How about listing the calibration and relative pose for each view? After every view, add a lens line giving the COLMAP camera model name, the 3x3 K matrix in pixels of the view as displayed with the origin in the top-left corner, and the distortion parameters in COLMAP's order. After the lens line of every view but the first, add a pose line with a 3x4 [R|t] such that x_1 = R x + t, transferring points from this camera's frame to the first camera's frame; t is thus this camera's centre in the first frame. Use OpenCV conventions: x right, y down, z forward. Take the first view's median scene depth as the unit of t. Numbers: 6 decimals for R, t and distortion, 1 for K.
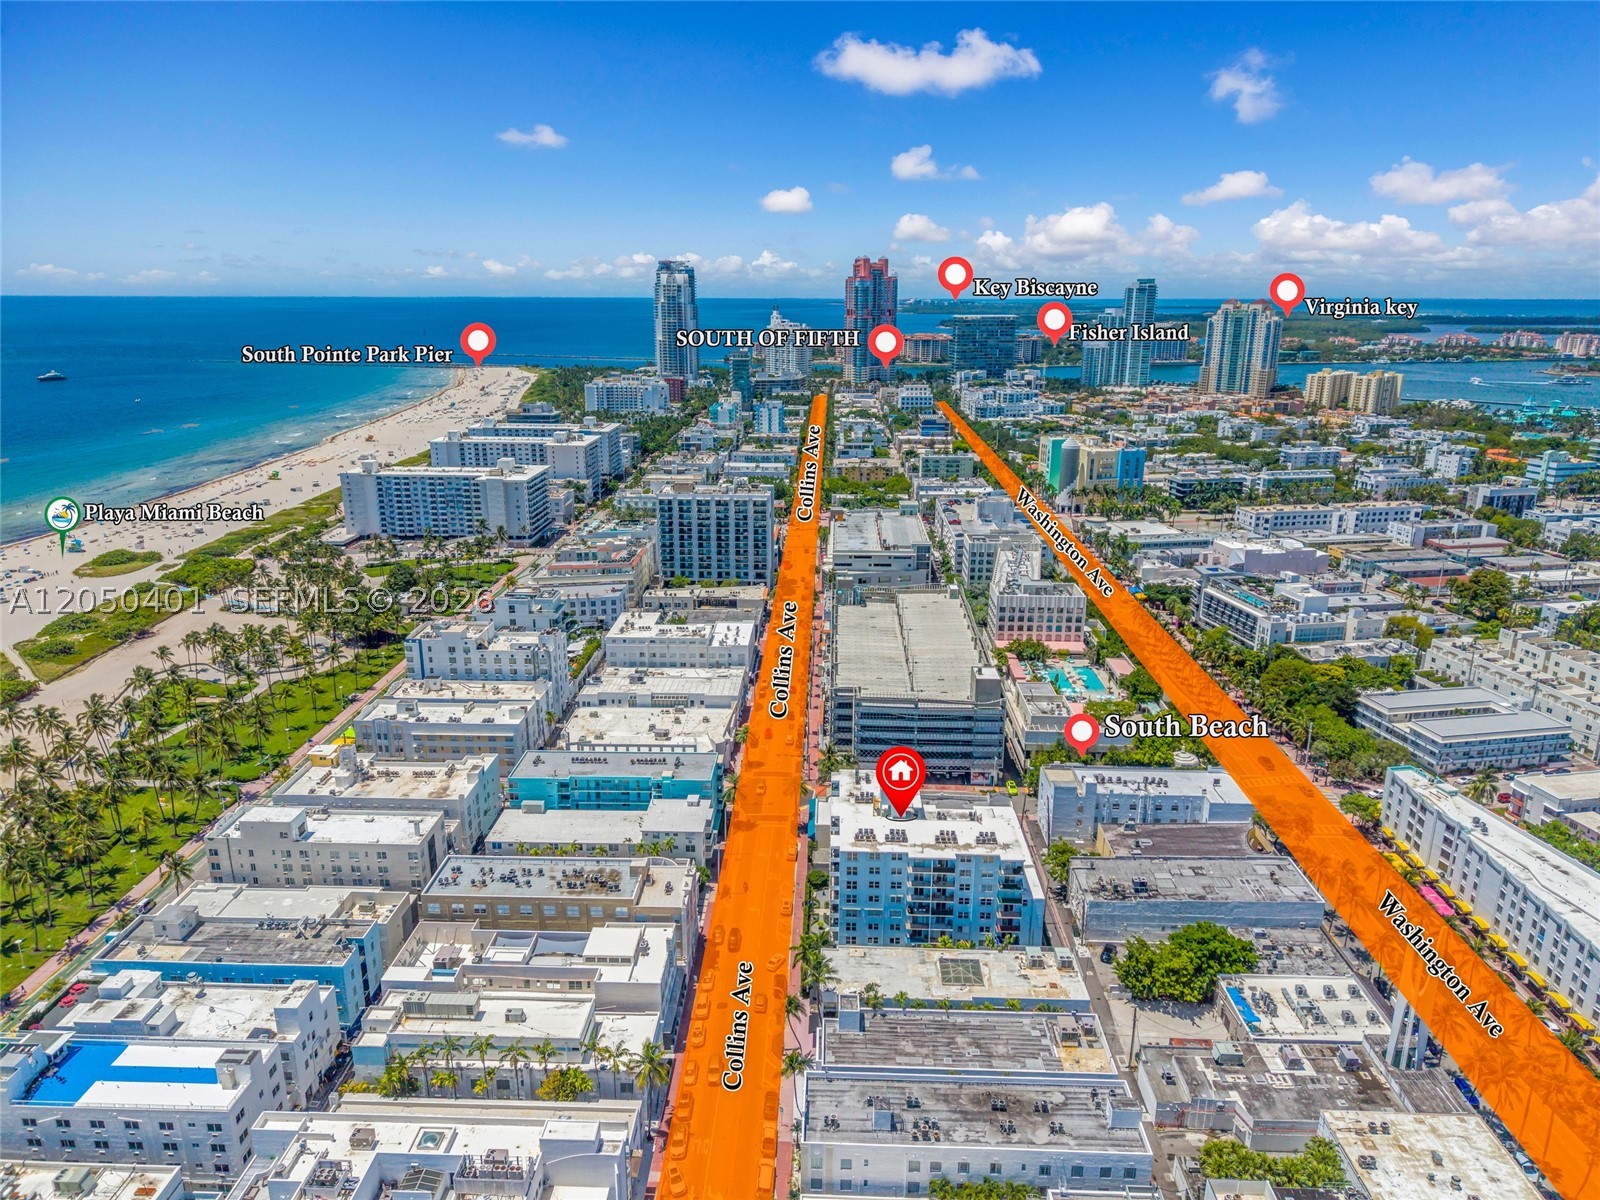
lens RADIAL K [[1069.5, 0, 796.4], [0, 1069.5, 617.3], [0, 0, 1]] dist [0.073616, -0.069516]
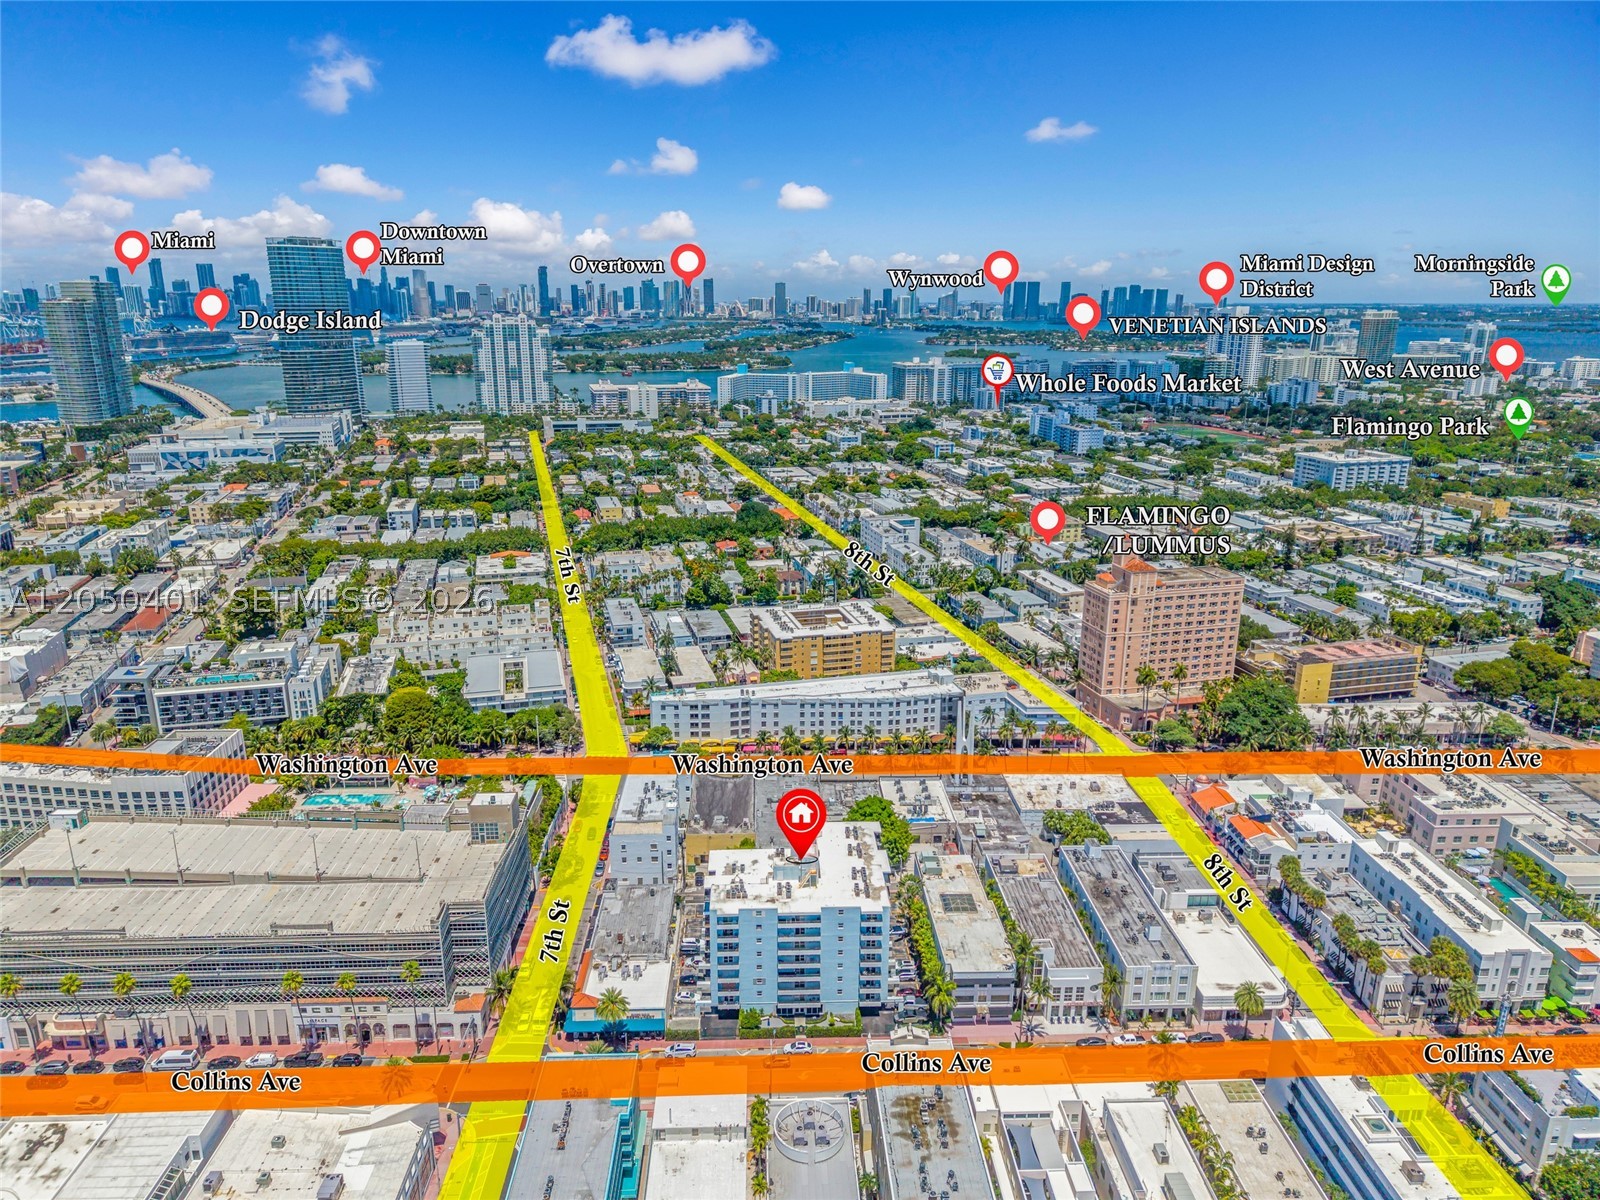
lens RADIAL K [[1069.5, 0, 796.4], [0, 1069.5, 617.3], [0, 0, 1]] dist [0.073616, -0.069516]
pose [[-0.073331, -0.293429, 0.953164, -0.529338], [0.288722, 0.908564, 0.301911, -0.230317], [-0.954601, 0.297339, 0.018094, 0.604113]]
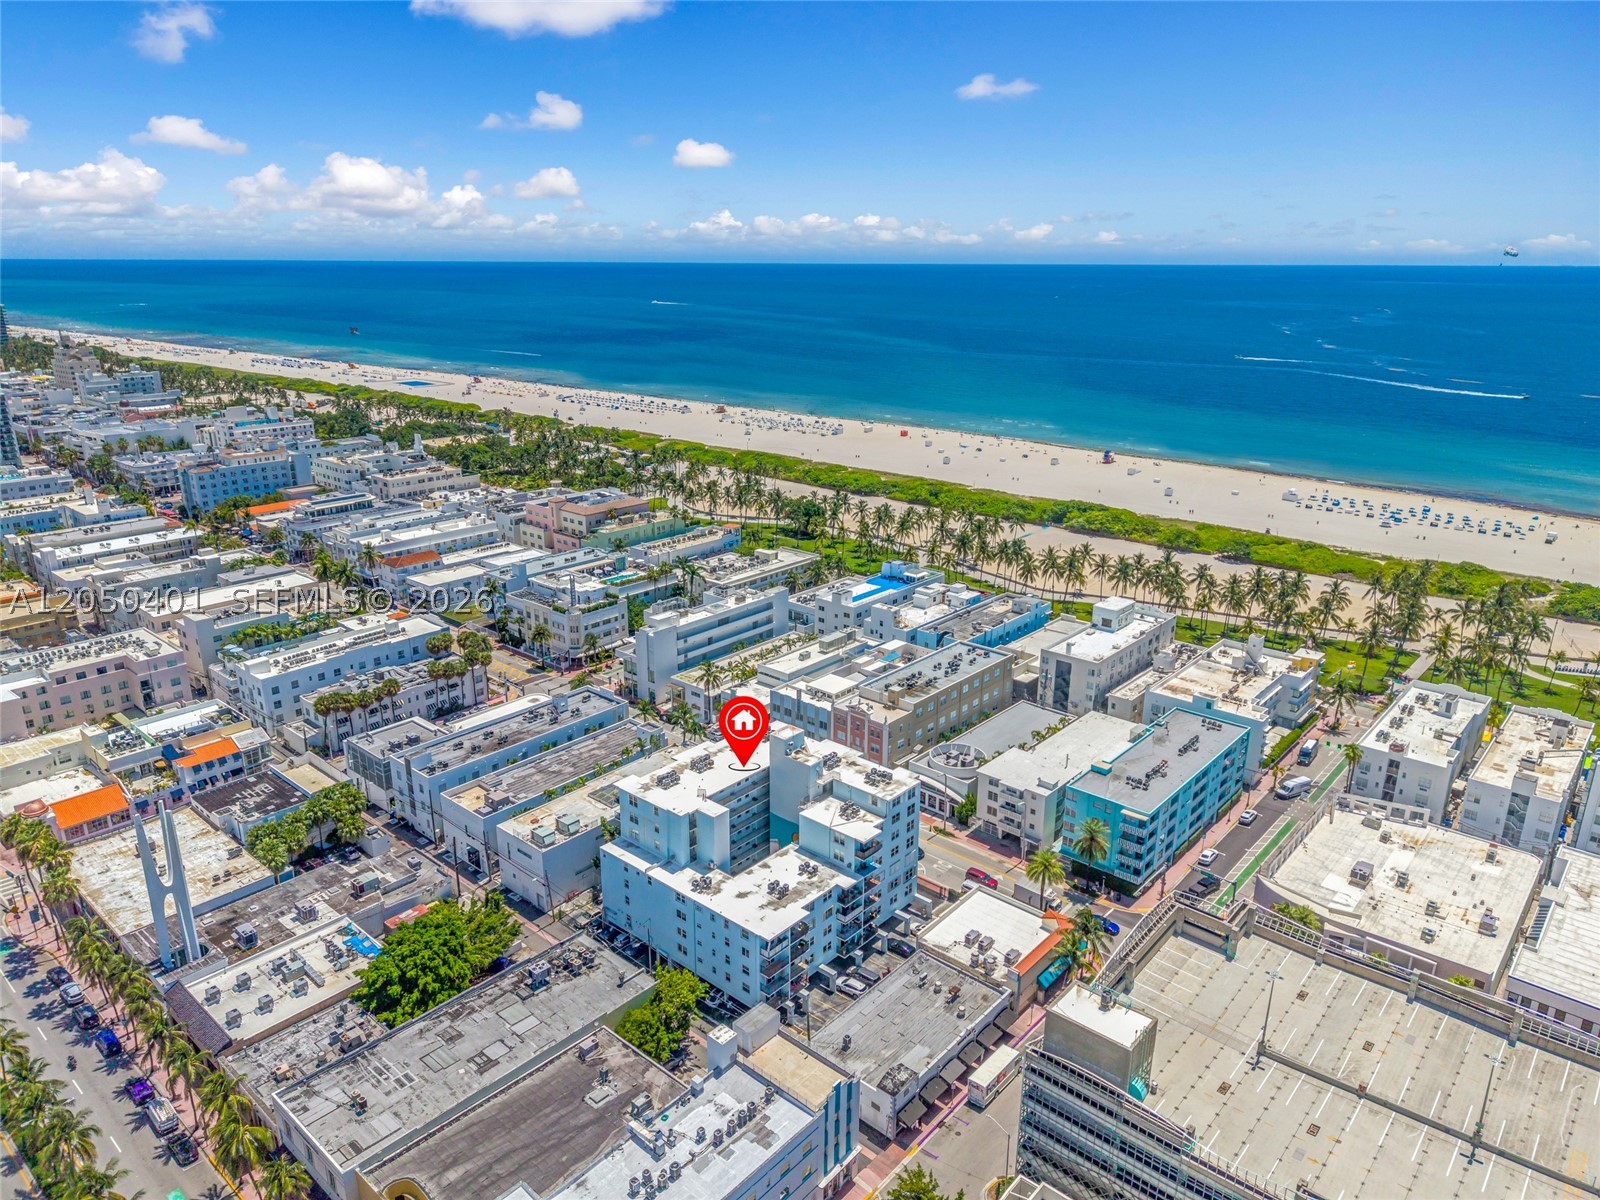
lens RADIAL K [[1069.5, 0, 796.4], [0, 1069.5, 617.3], [0, 0, 1]] dist [0.073616, -0.069516]
pose [[-0.631455, 0.245945, -0.735374, 0.436450], [-0.233849, 0.843808, 0.483013, -0.208496], [0.739310, 0.476968, -0.475313, 0.883444]]
